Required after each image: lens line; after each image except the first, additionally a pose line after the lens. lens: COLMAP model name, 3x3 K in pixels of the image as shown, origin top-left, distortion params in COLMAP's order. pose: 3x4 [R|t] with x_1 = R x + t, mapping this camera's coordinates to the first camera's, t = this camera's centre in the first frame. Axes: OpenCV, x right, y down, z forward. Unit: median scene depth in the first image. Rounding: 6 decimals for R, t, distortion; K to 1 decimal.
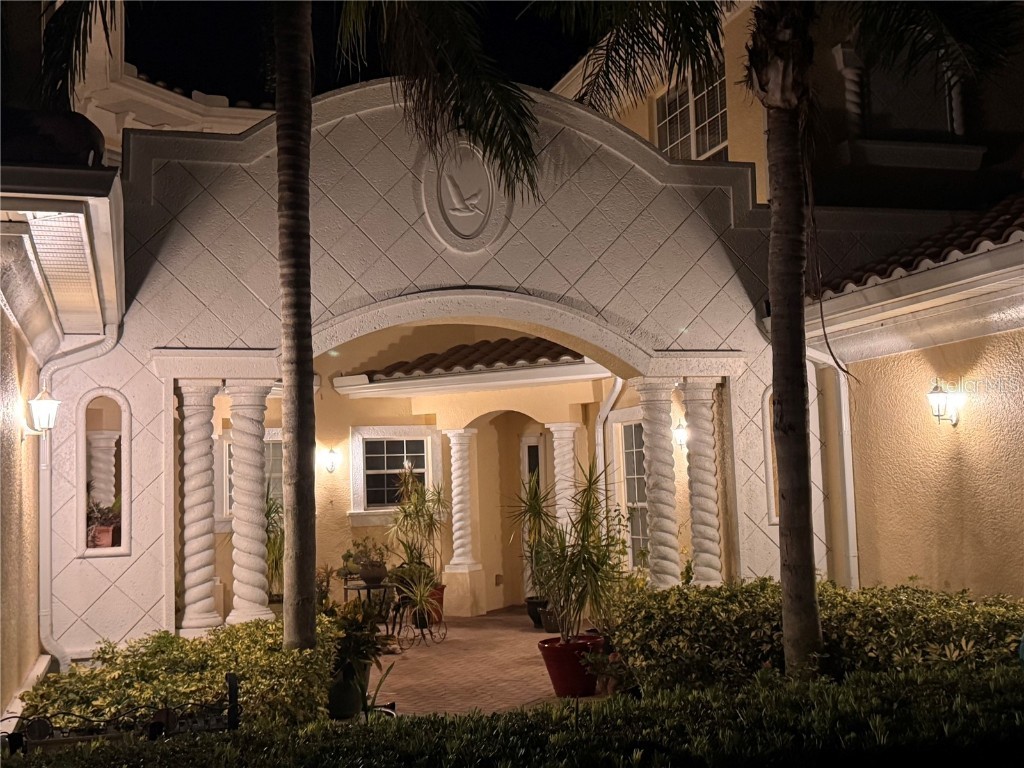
lens RADIAL K [[1210.5, 0, 512.0], [0, 1210.5, 384.0], [0, 0, 1]] dist [0.160378, -0.003858]
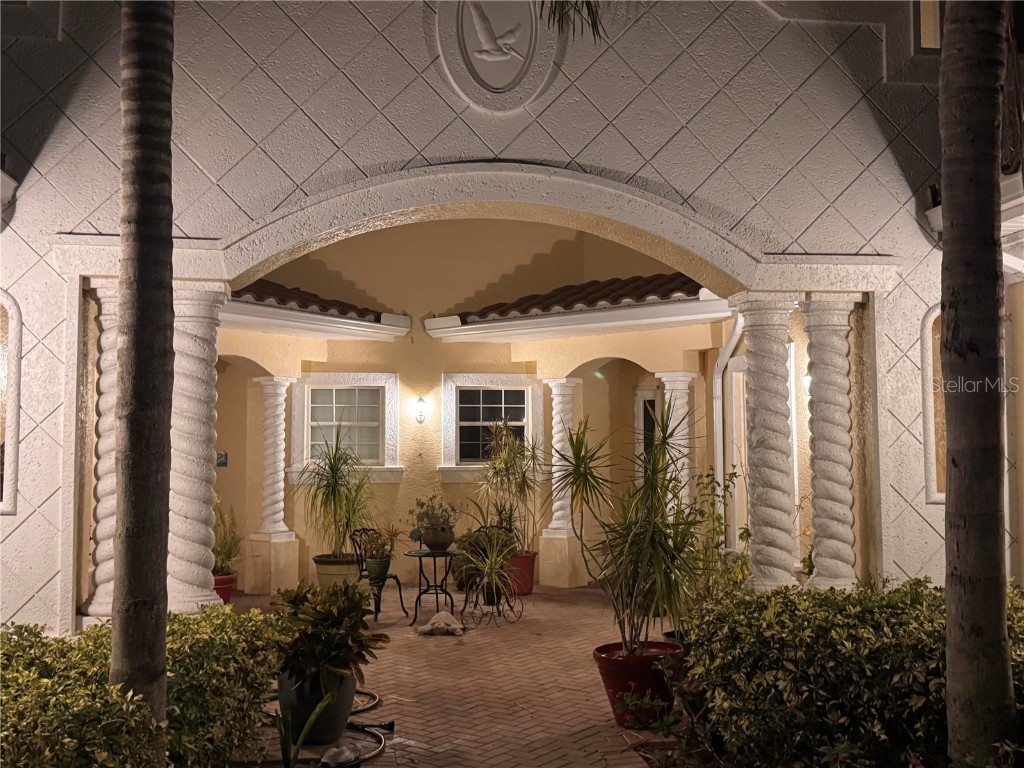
lens RADIAL K [[1088.5, 0, 512.0], [0, 1088.5, 384.0], [0, 0, 1]] dist [0.205950, -0.448574]
pose [[0.988609, 0.019965, -0.149180, 0.068131], [-0.015955, 0.999480, 0.028028, 0.032523], [0.149662, -0.025328, 0.988413, 0.332609]]
